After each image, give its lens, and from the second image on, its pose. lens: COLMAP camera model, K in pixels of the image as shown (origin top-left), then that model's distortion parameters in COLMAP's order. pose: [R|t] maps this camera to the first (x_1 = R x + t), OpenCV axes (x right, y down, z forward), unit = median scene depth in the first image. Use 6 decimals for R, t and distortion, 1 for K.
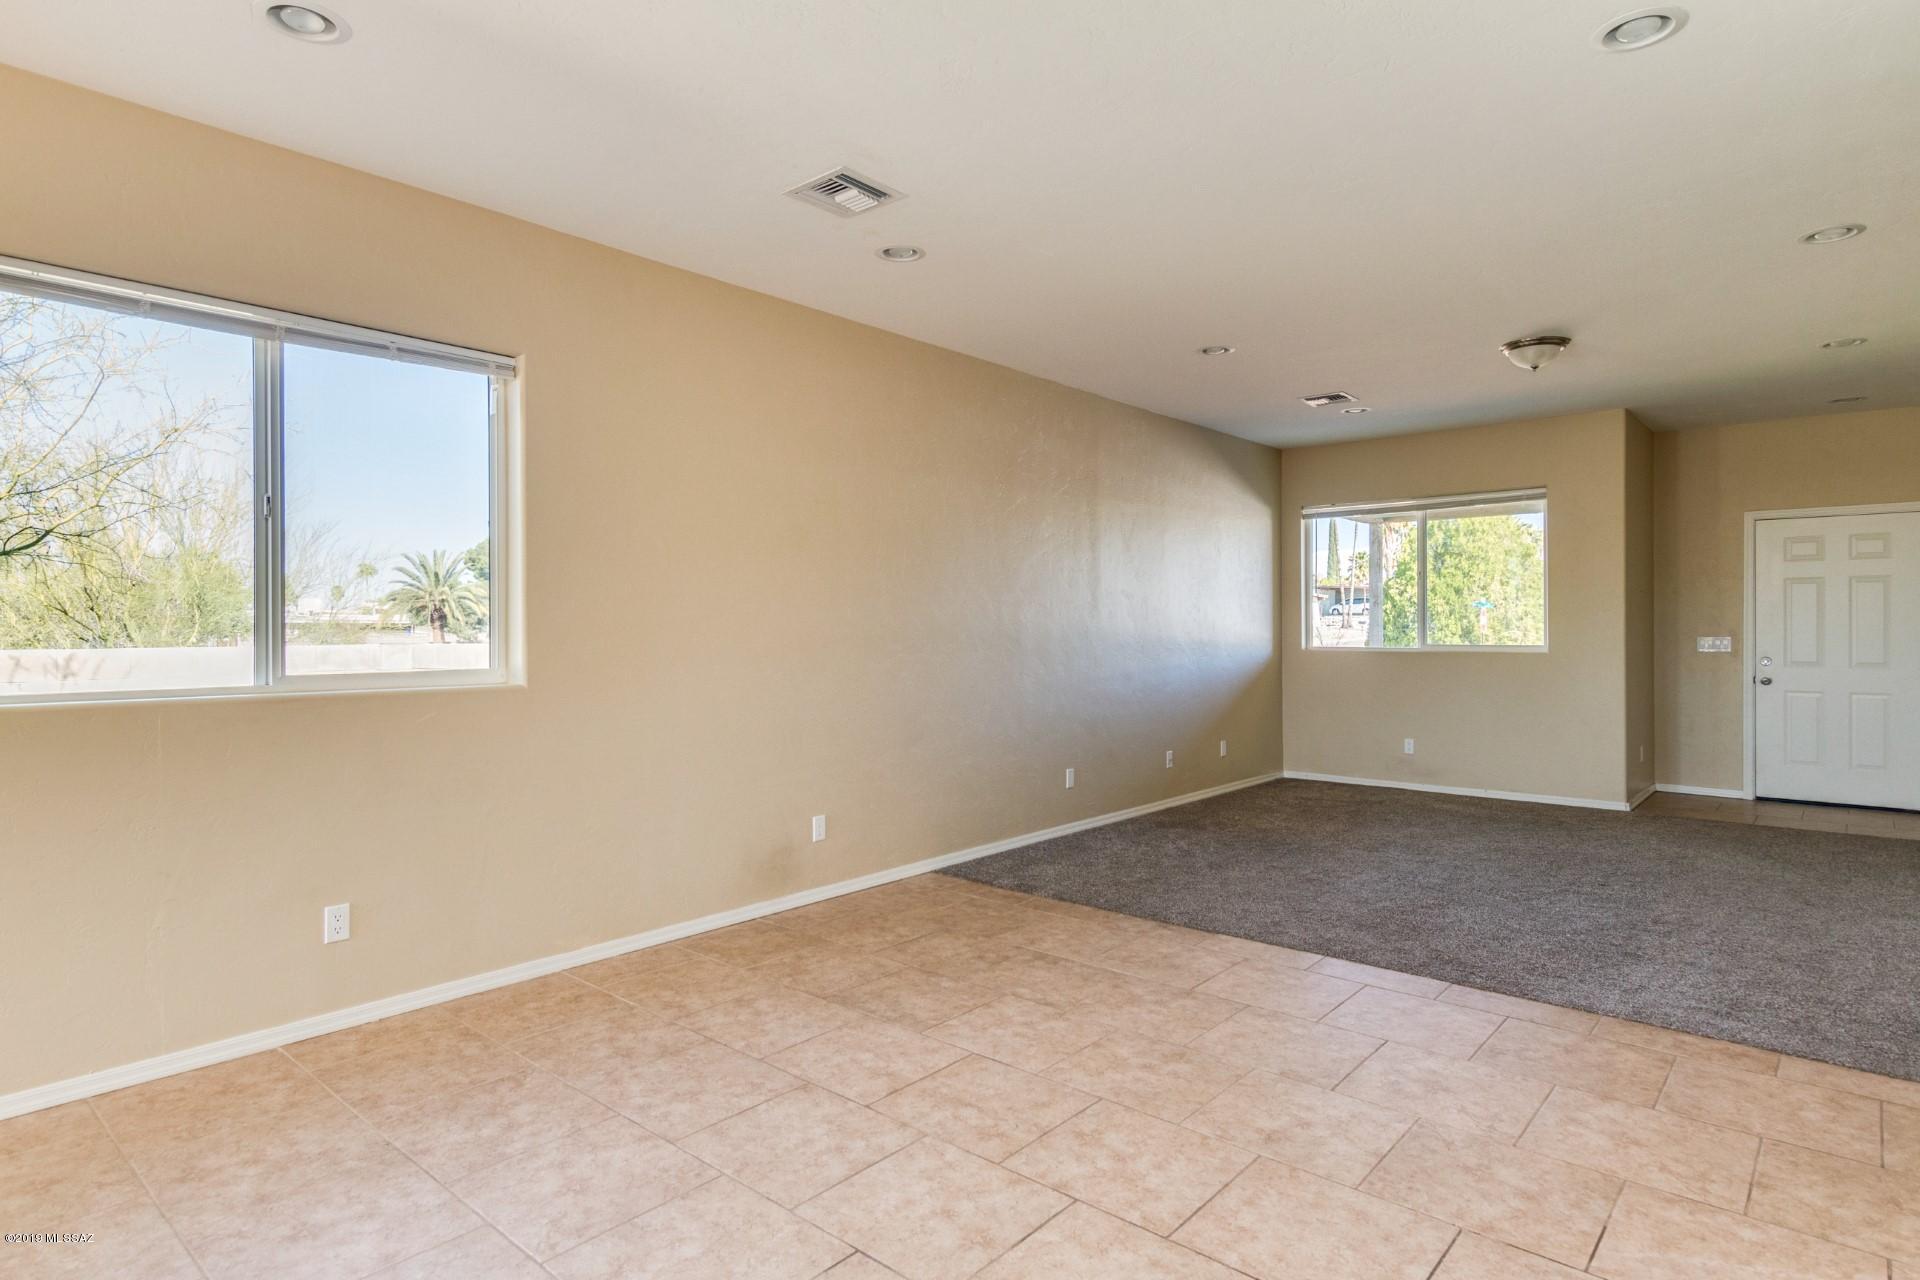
lens RADIAL K [[1040.9, 0, 962.8], [0, 1040.9, 626.2], [0, 0, 1]] dist [0.007564, -0.003112]
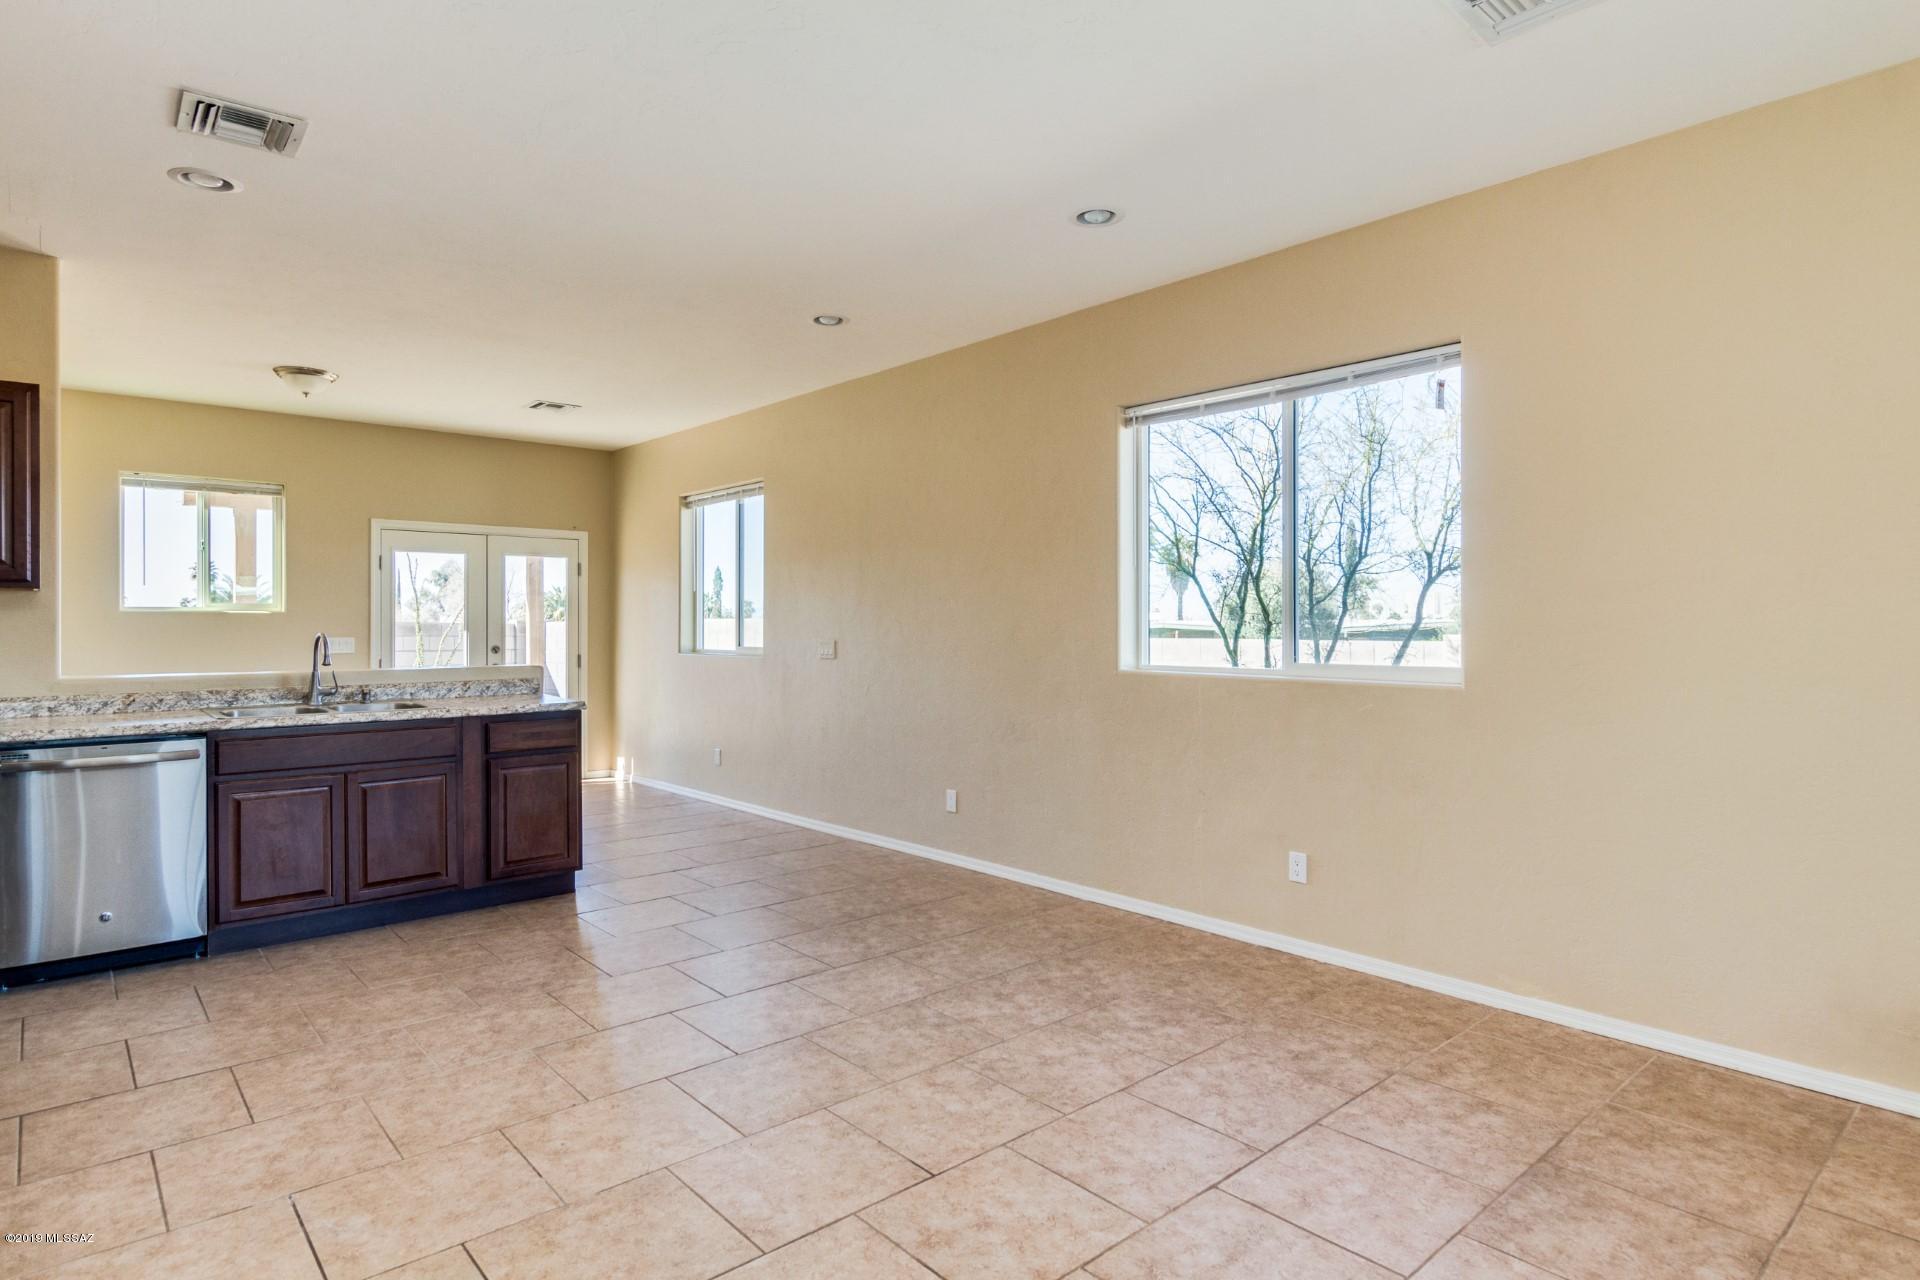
lens RADIAL K [[1040.9, 0, 952.6], [0, 1040.9, 638.6], [0, 0, 1]] dist [0.007564, -0.003112]
pose [[-0.136821, 0.014743, -0.990486, 0.674385], [-0.000277, 0.999889, 0.014922, -0.001824], [0.990596, 0.002316, -0.136802, 0.782392]]
